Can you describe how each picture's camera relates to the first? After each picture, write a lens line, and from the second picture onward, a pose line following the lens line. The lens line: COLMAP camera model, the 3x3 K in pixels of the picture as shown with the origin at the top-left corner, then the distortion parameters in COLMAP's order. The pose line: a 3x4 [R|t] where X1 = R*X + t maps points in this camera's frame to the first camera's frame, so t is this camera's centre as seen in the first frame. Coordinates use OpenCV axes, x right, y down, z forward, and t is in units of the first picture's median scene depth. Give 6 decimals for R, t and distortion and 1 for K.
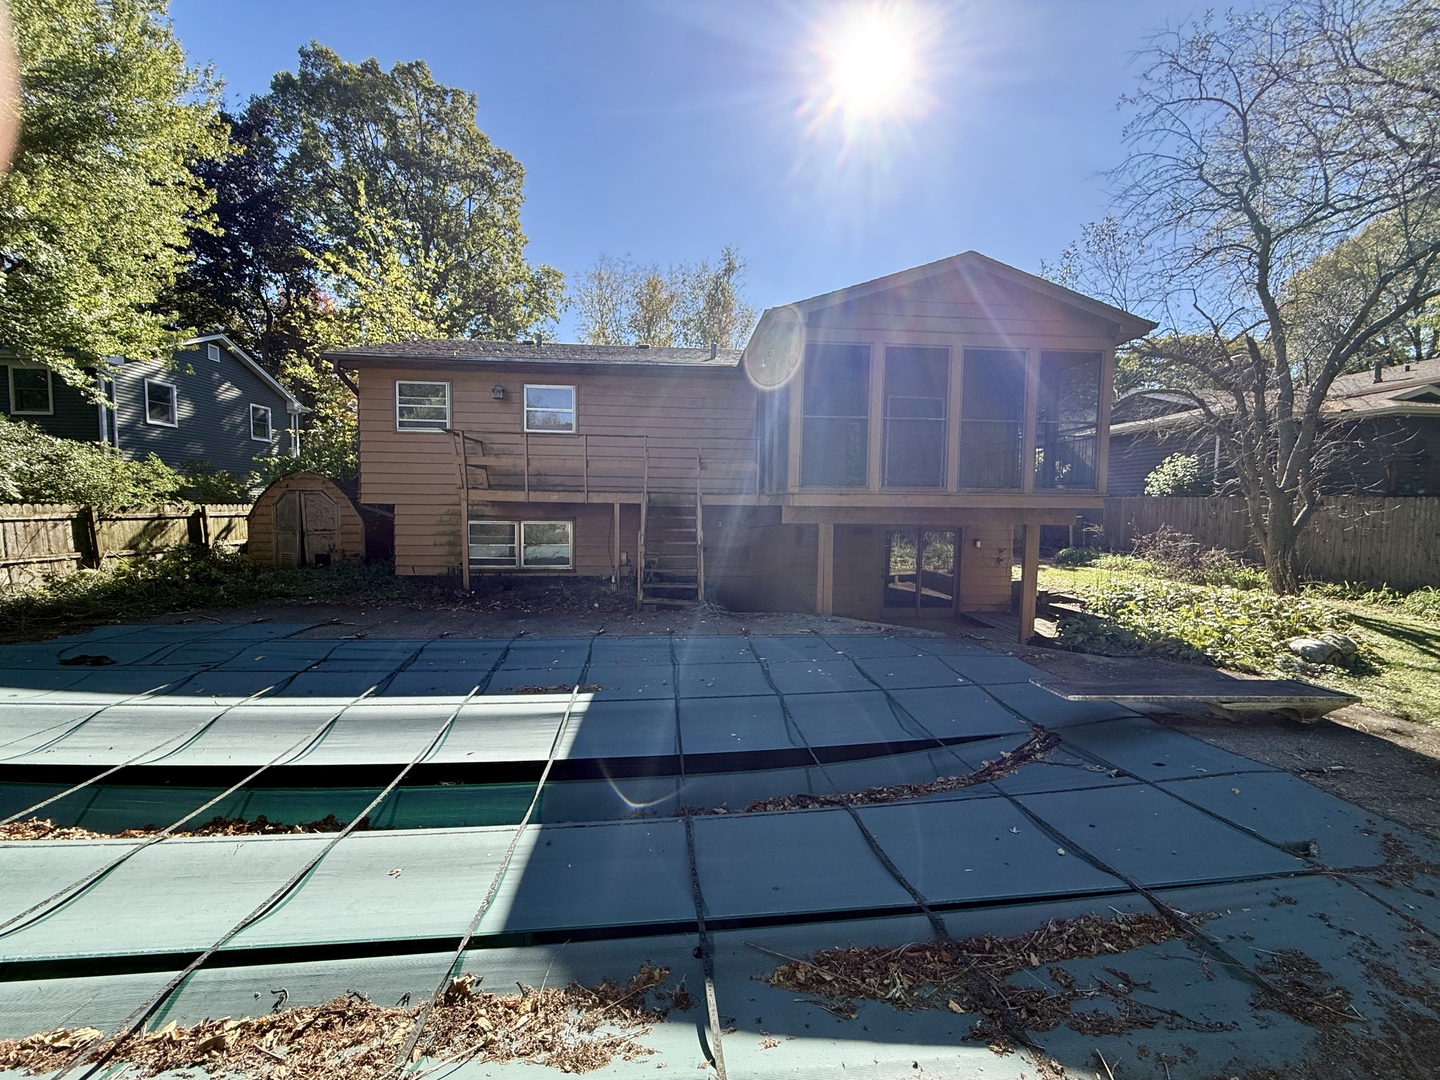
lens RADIAL K [[573.6, 0, 720.0], [0, 573.6, 540.0], [0, 0, 1]] dist [0.000532, 0.000383]
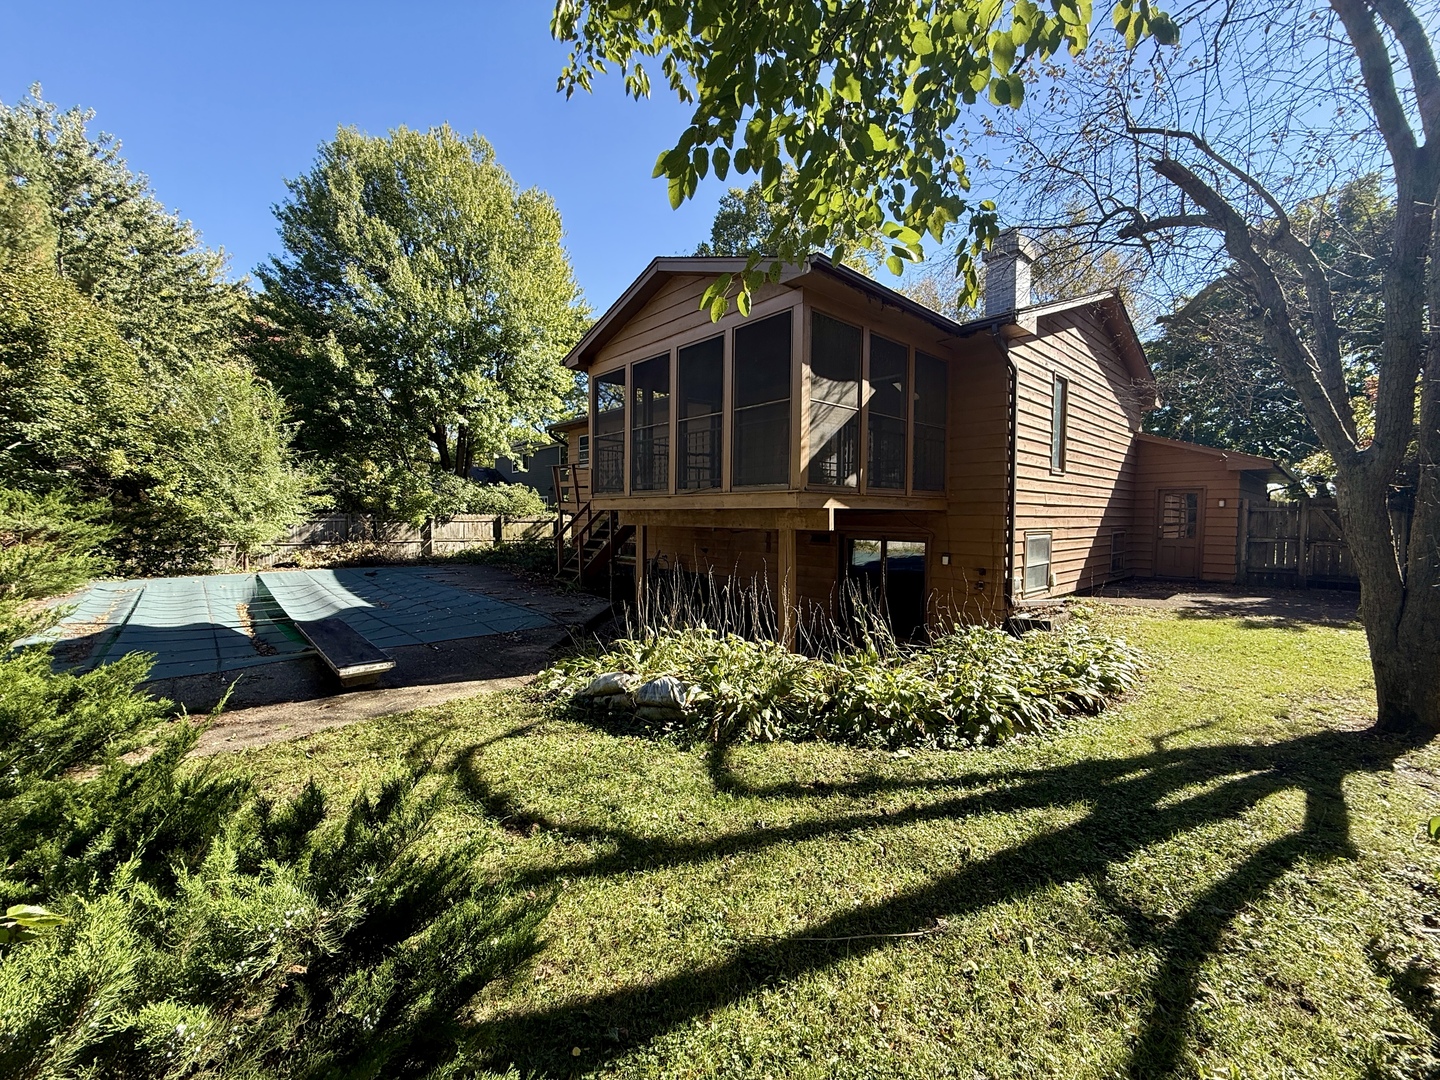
lens RADIAL K [[573.6, 0, 720.0], [0, 573.6, 540.0], [0, 0, 1]] dist [0.000532, 0.000383]
pose [[0.600440, 0.028199, -0.799173, 0.883314], [-0.053047, 0.998581, -0.004620, -0.003010], [0.797909, 0.045168, 0.601084, 0.400796]]
